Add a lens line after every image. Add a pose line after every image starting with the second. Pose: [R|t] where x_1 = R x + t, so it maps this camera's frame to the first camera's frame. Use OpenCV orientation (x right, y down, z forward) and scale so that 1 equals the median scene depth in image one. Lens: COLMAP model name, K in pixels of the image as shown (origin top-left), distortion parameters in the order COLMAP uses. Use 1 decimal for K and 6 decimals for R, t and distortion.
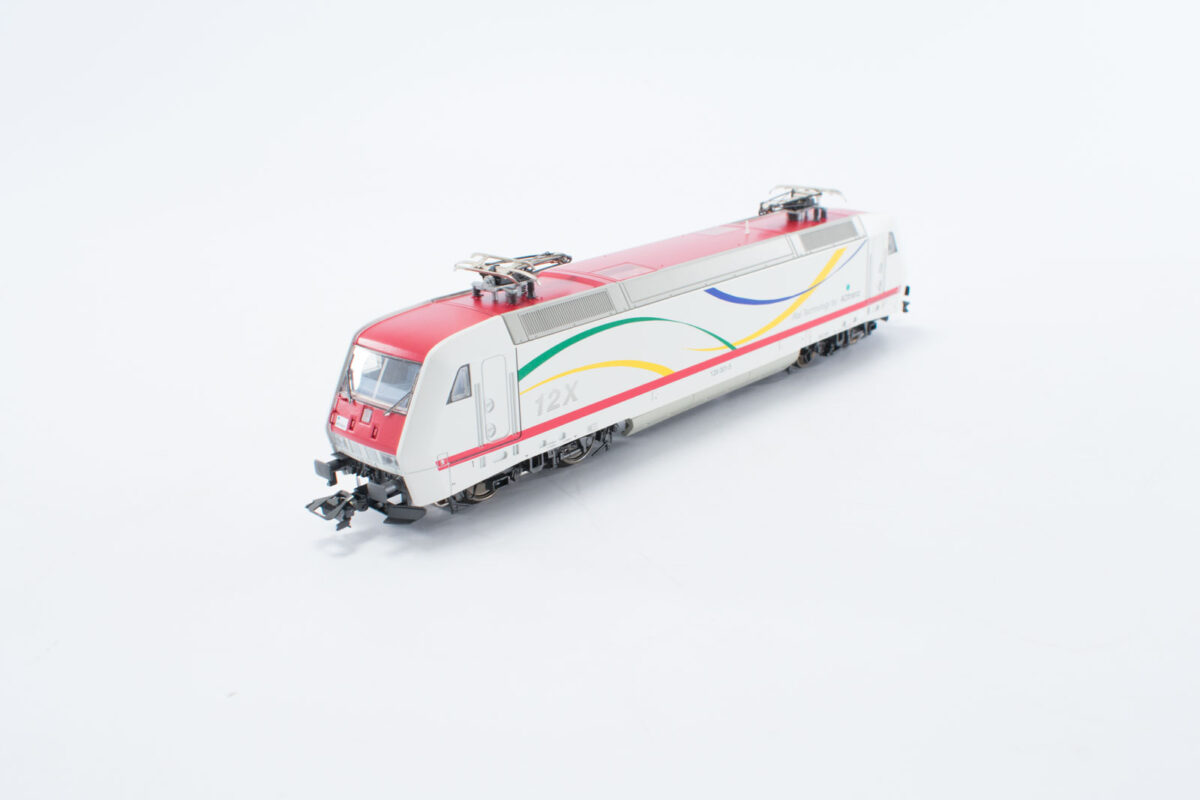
lens RADIAL K [[1222.2, 0, 600.0], [0, 1222.2, 400.0], [0, 0, 1]] dist [-0.254228, -0.000617]
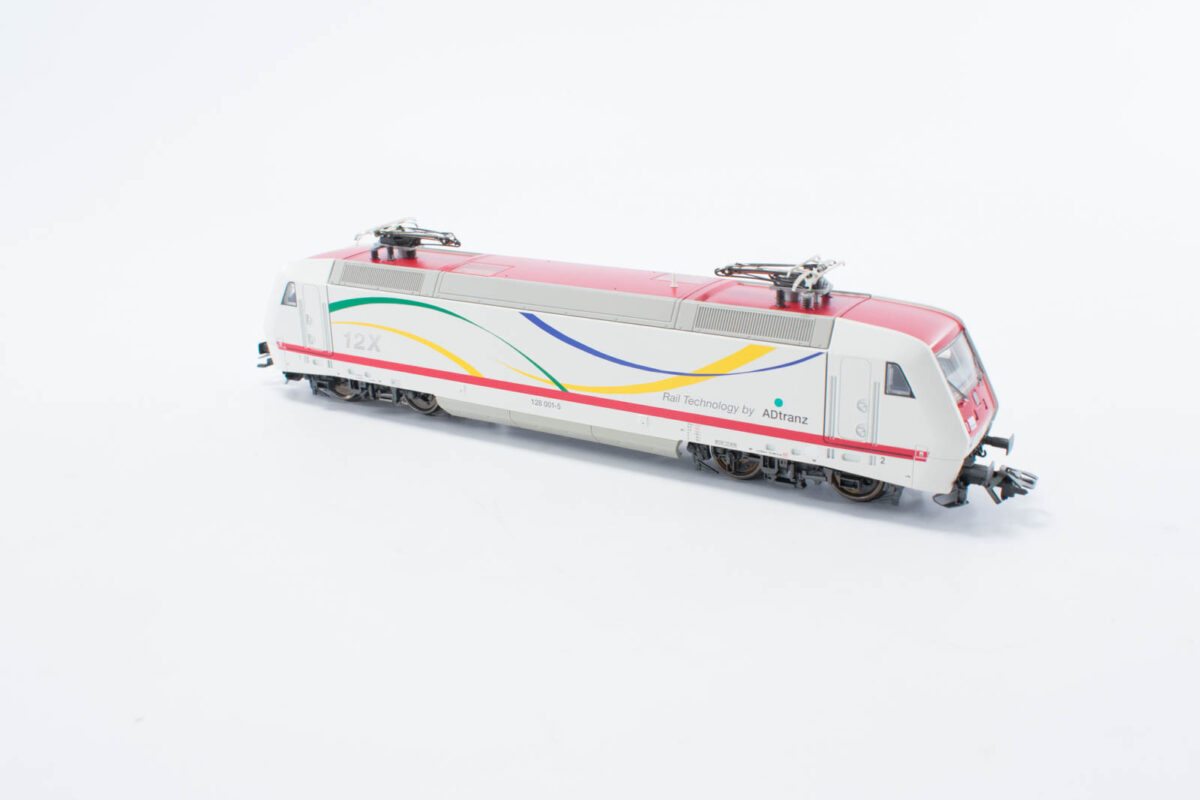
lens RADIAL K [[1222.2, 0, 600.0], [0, 1222.2, 400.0], [0, 0, 1]] dist [-0.254228, -0.000617]
pose [[0.202512, 0.332718, -0.921025, 1.019988], [-0.306643, 0.914760, 0.263031, -0.301591], [0.930032, 0.229159, 0.287276, 0.792303]]
